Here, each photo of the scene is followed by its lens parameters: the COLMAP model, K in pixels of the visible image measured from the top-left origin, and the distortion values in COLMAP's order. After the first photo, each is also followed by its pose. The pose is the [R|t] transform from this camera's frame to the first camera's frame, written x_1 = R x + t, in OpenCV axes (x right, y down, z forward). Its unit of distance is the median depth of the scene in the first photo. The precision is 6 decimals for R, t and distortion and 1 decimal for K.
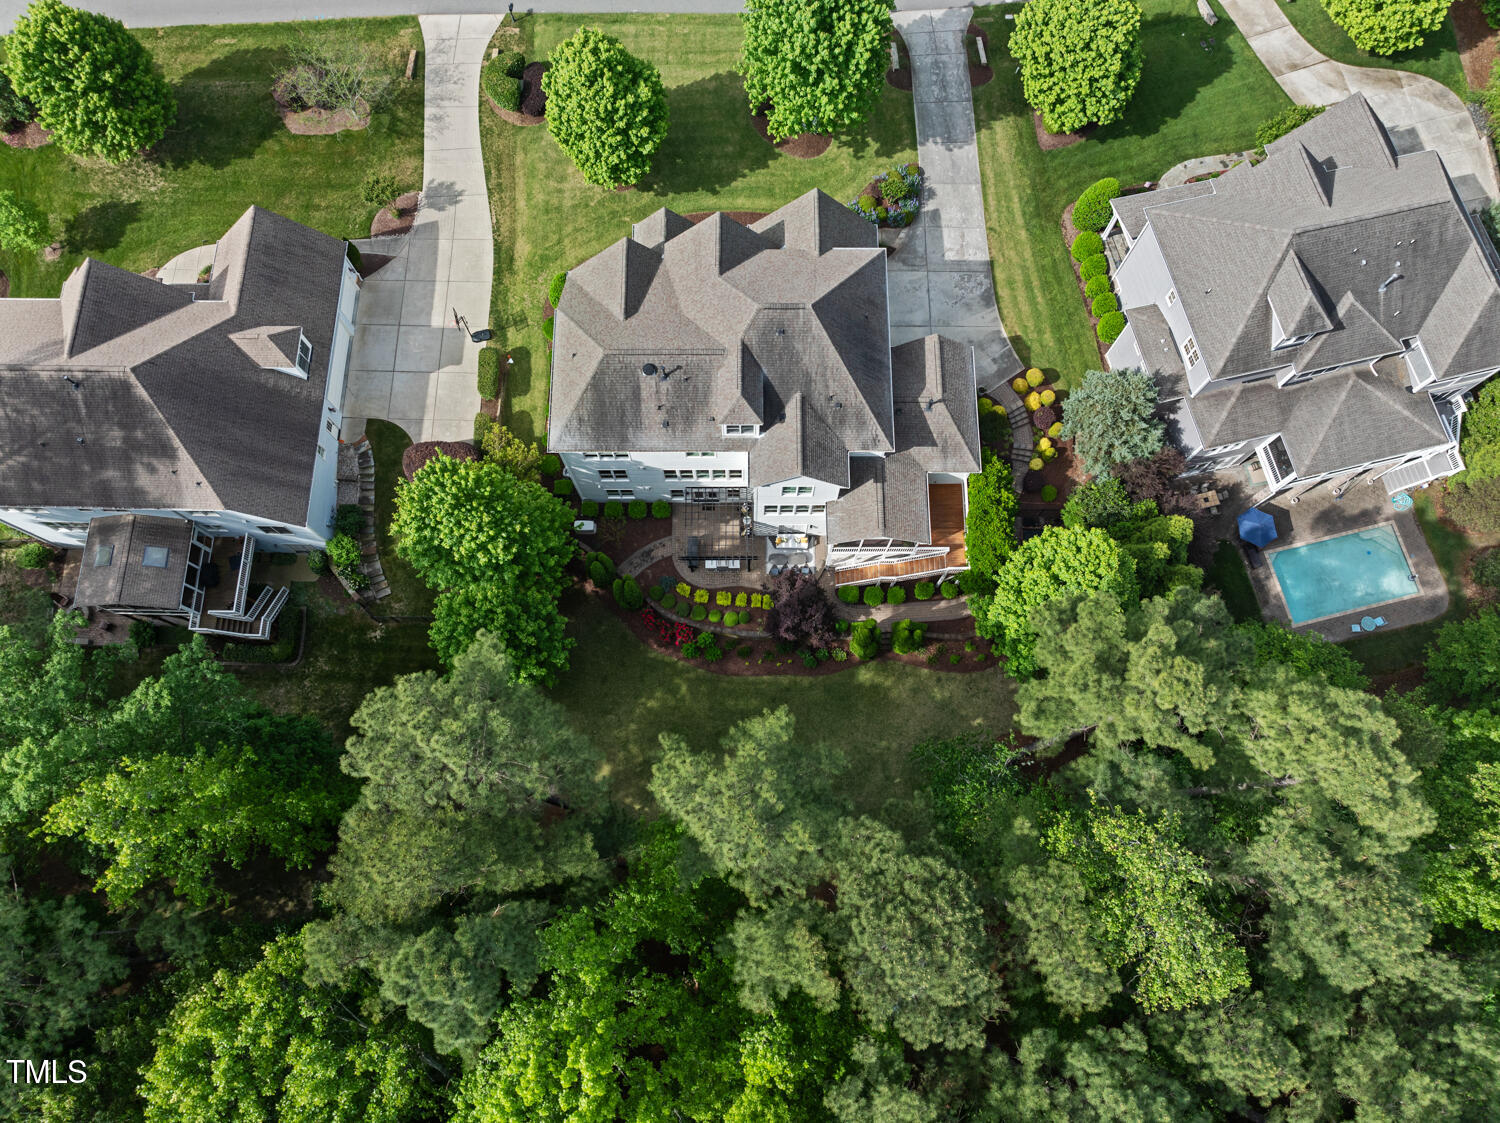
lens RADIAL K [[1072.6, 0, 761.0], [0, 1072.6, 562.3], [0, 0, 1]] dist [0.000796, -0.029468]
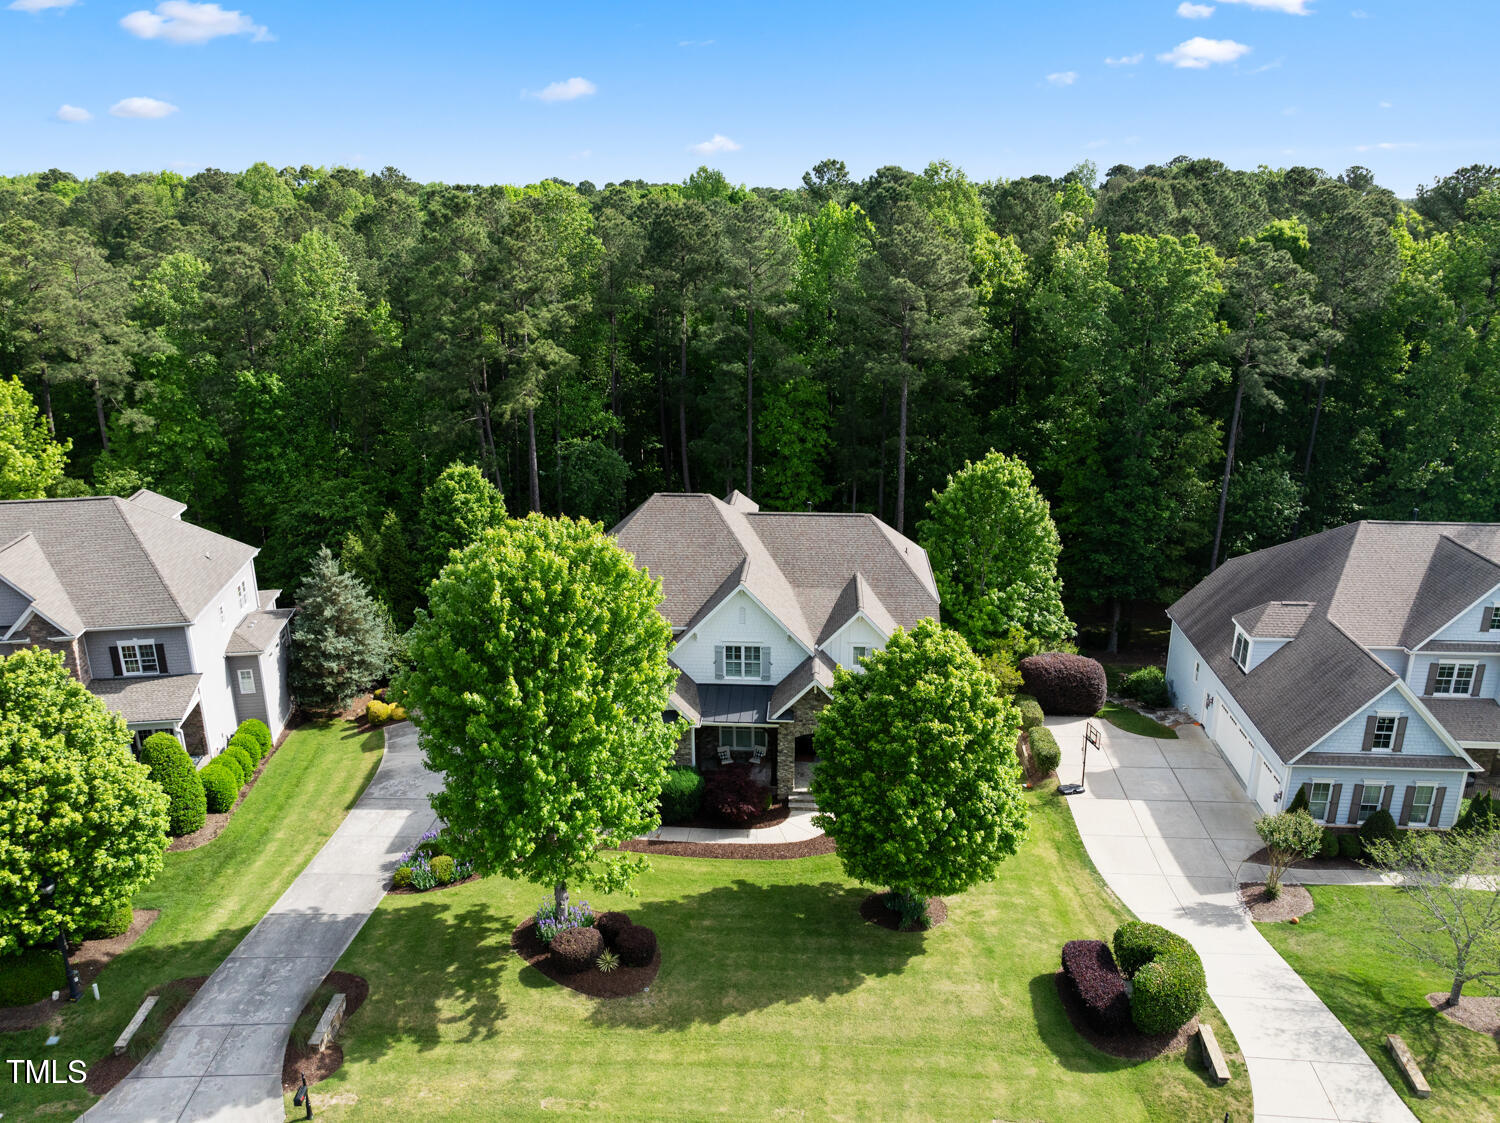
lens RADIAL K [[1072.6, 0, 761.0], [0, 1072.6, 562.3], [0, 0, 1]] dist [0.000796, -0.029468]
pose [[-0.997719, -0.015503, 0.065694, -0.098326], [0.065903, -0.013415, 0.997736, -1.019950], [-0.014586, 0.999790, 0.014406, 0.885299]]
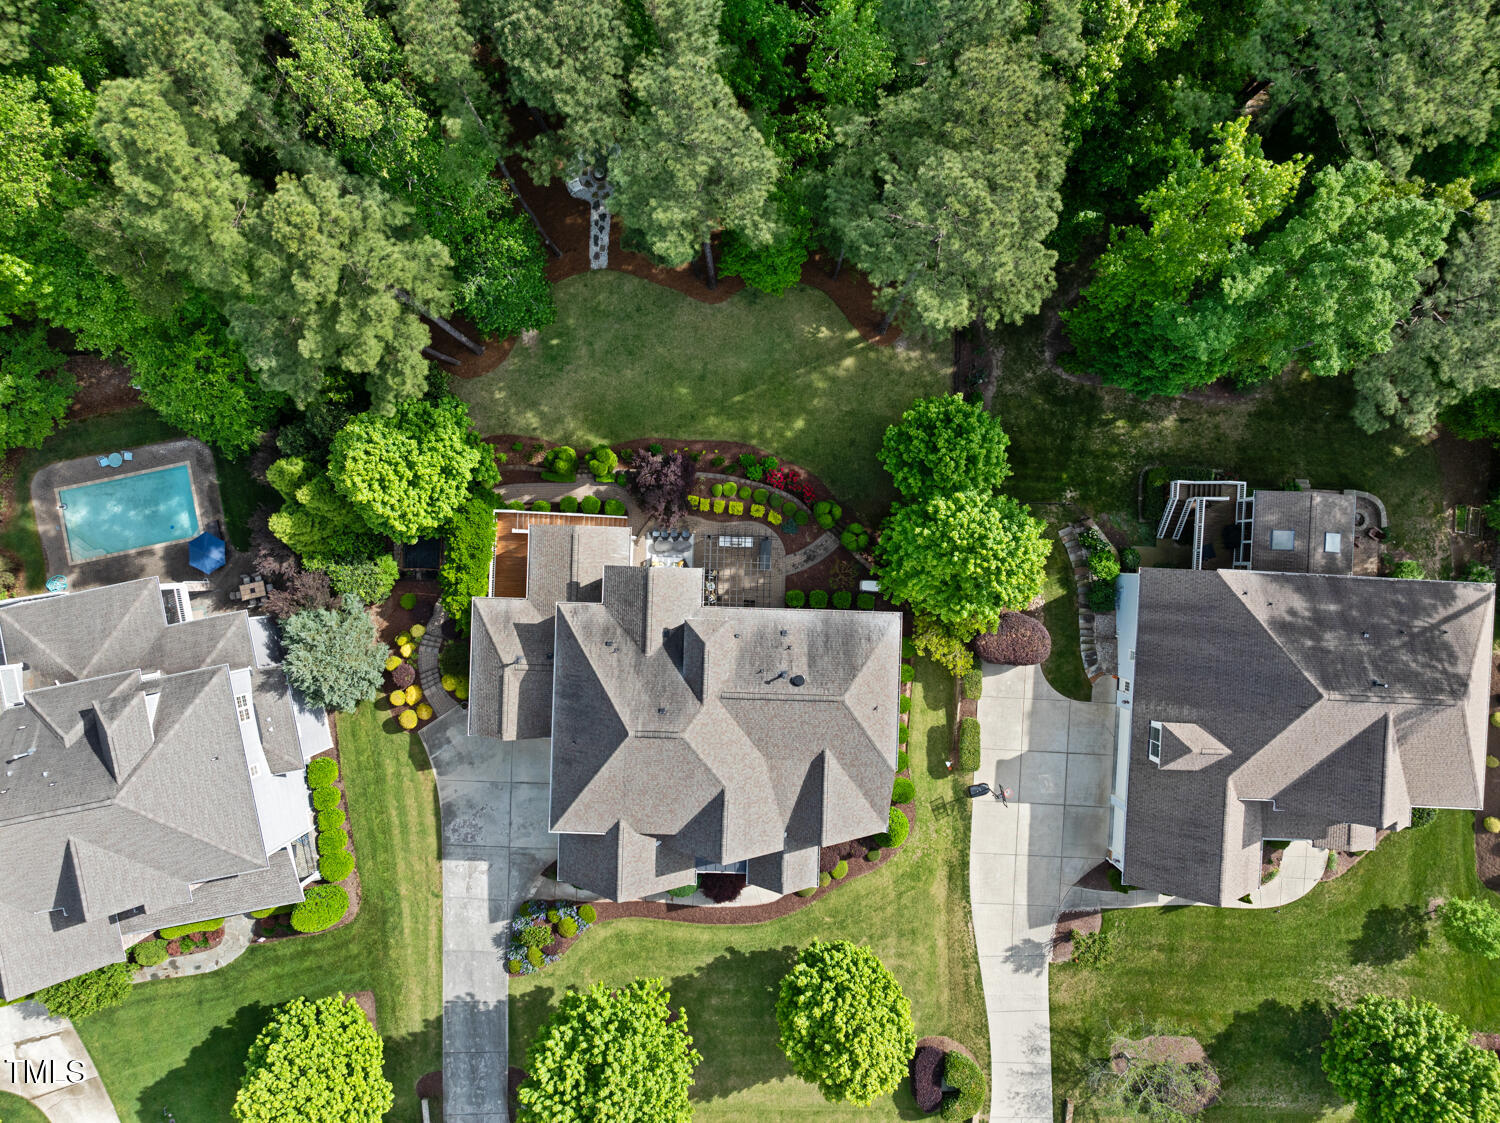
lens RADIAL K [[1073.7, 0, 750.0], [0, 1073.7, 561.5], [0, 0, 1]] dist [-0.011753, -0.006579]
pose [[-0.999295, -0.036496, -0.008852, -0.041575], [0.032533, -0.959039, 0.281400, -0.310732], [-0.018759, 0.280914, 0.959550, 0.022934]]
